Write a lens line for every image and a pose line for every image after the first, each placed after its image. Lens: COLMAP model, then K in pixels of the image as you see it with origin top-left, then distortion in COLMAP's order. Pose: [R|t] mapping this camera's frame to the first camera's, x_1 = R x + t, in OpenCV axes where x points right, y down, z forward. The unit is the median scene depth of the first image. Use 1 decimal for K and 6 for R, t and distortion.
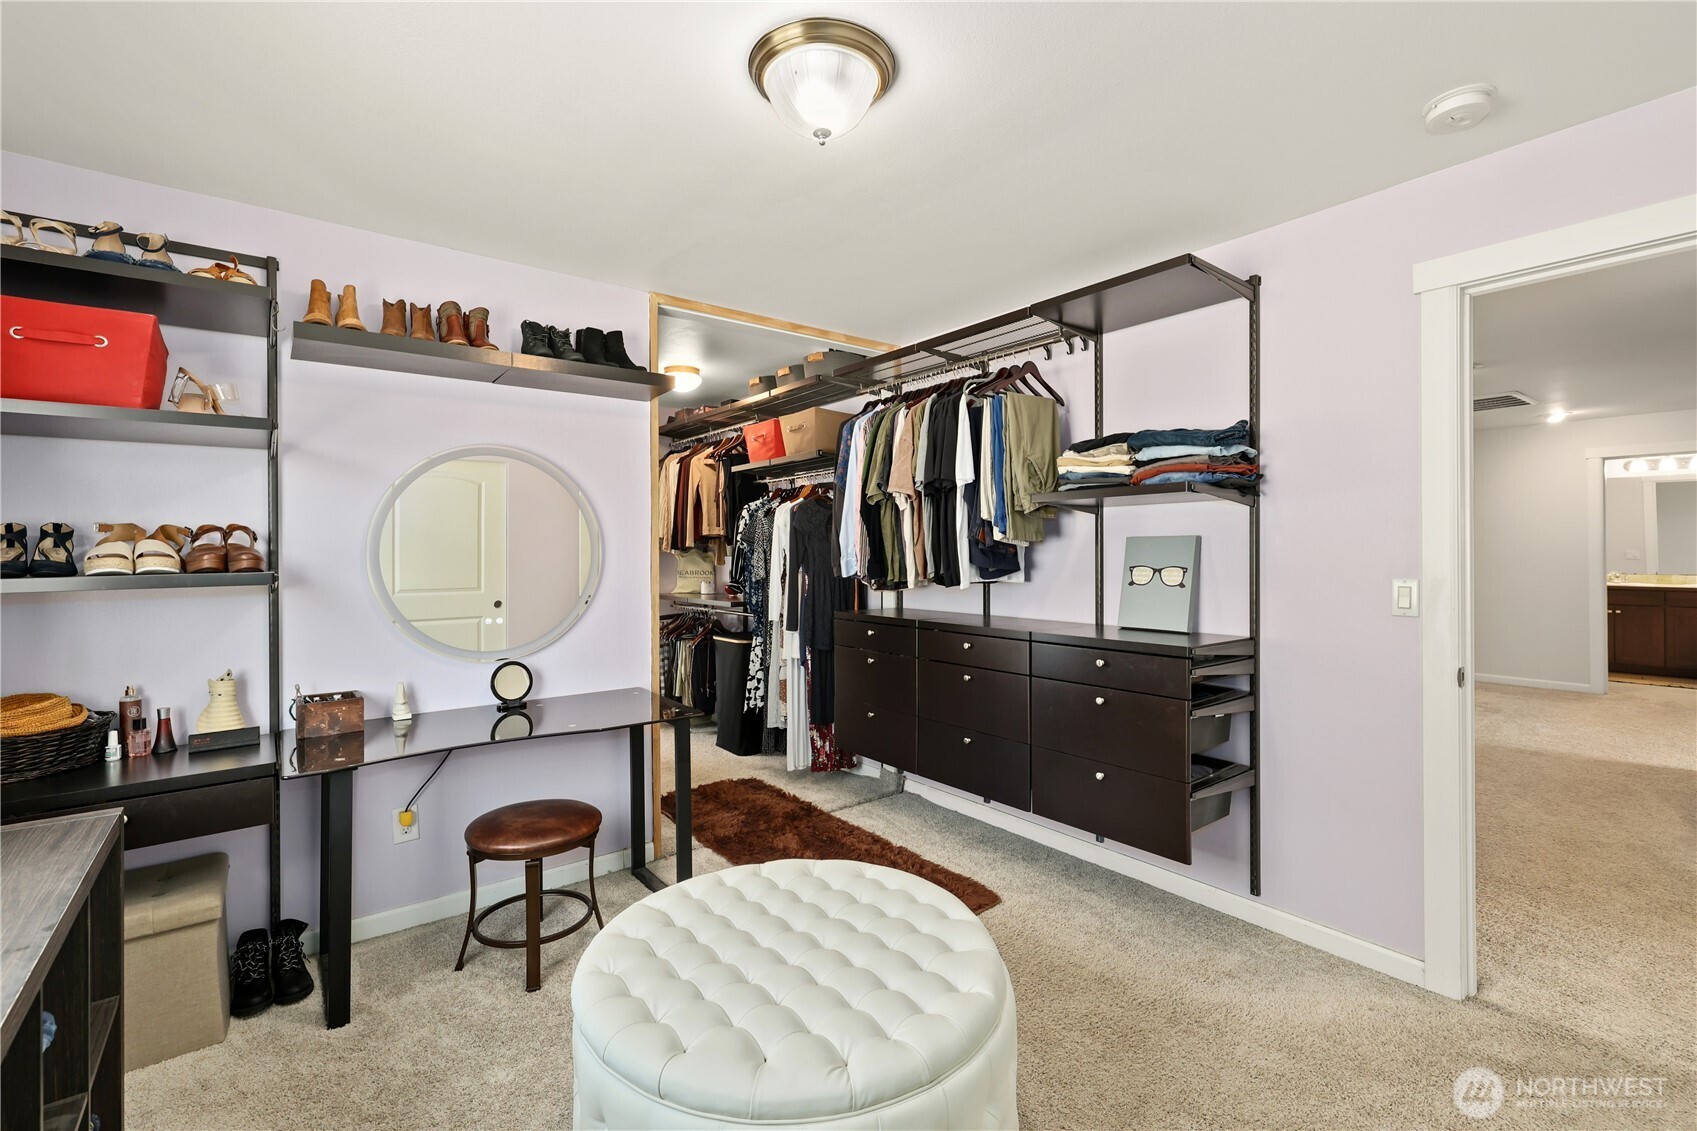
lens RADIAL K [[750.5, 0, 843.5], [0, 750.5, 554.7], [0, 0, 1]] dist [0.001825, 0.000110]
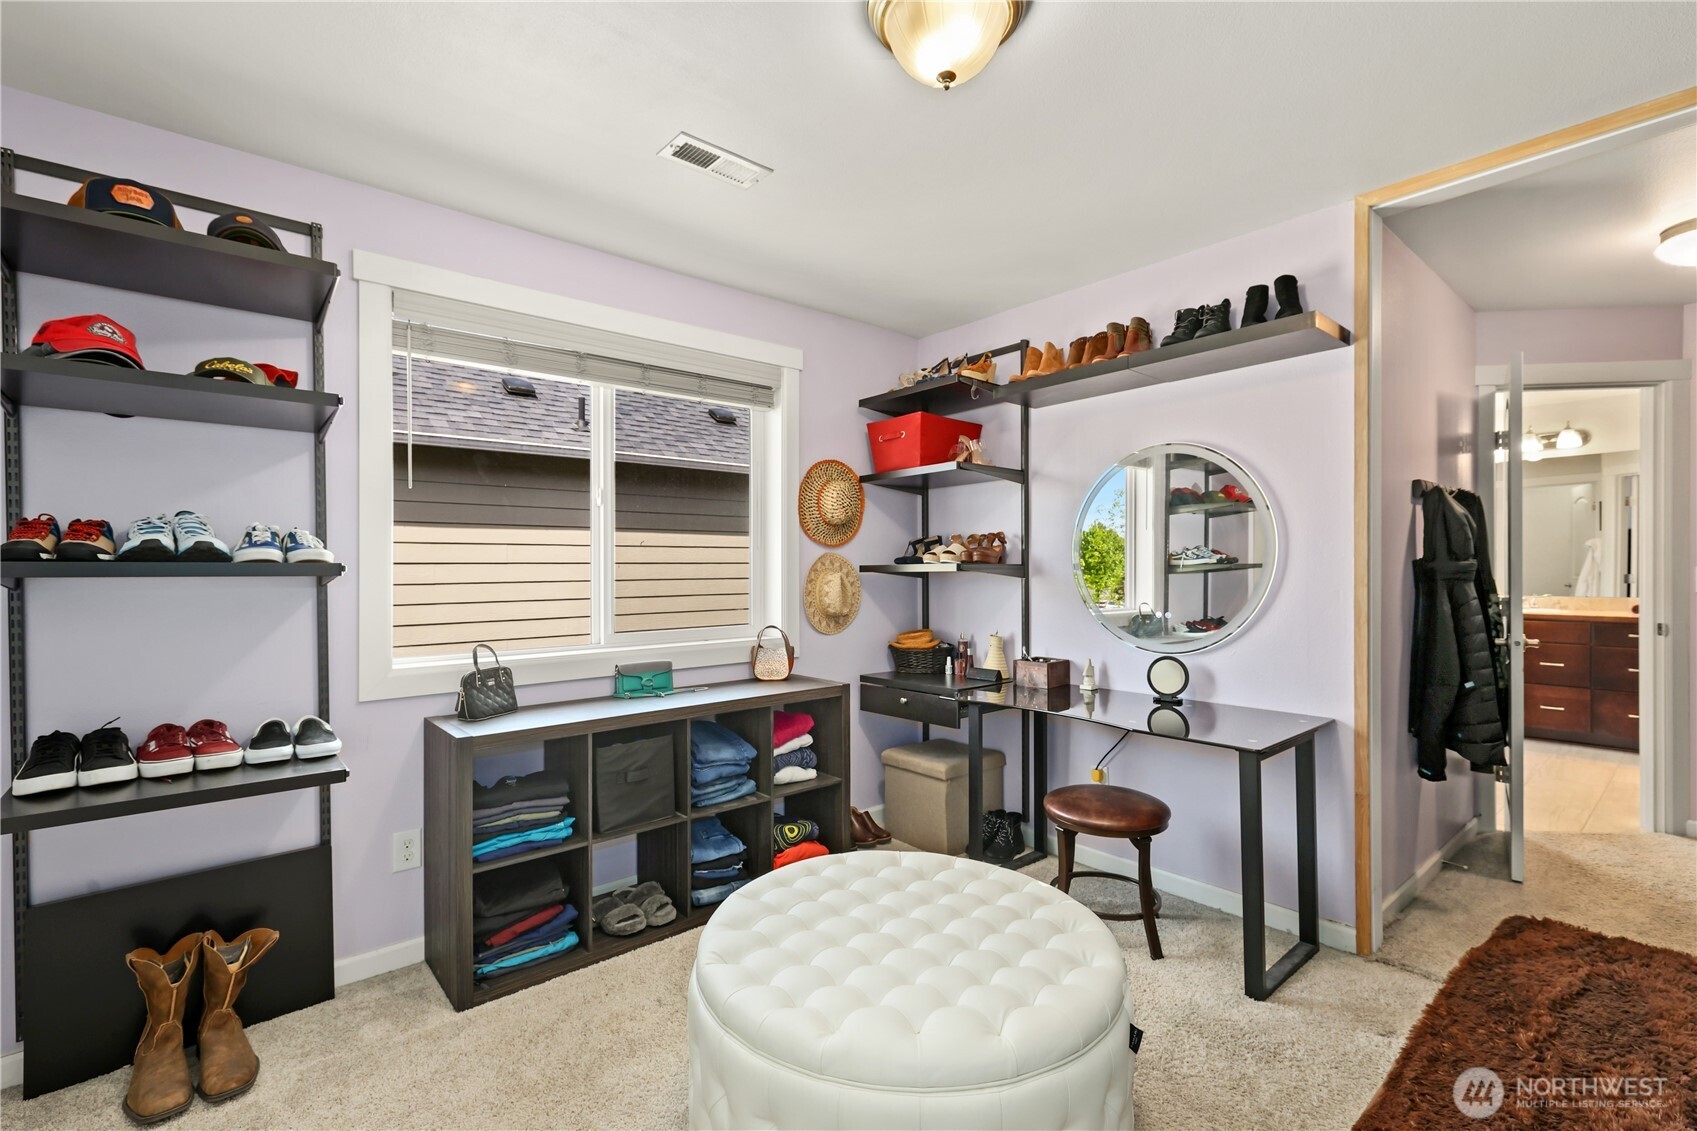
lens RADIAL K [[750.5, 0, 844.6], [0, 750.5, 572.4], [0, 0, 1]] dist [0.001825, 0.000110]
pose [[0.051633, 0.009323, -0.998623, 0.547129], [-0.002885, 0.999954, 0.009186, 0.023103], [0.998662, 0.002407, 0.051657, 0.526663]]
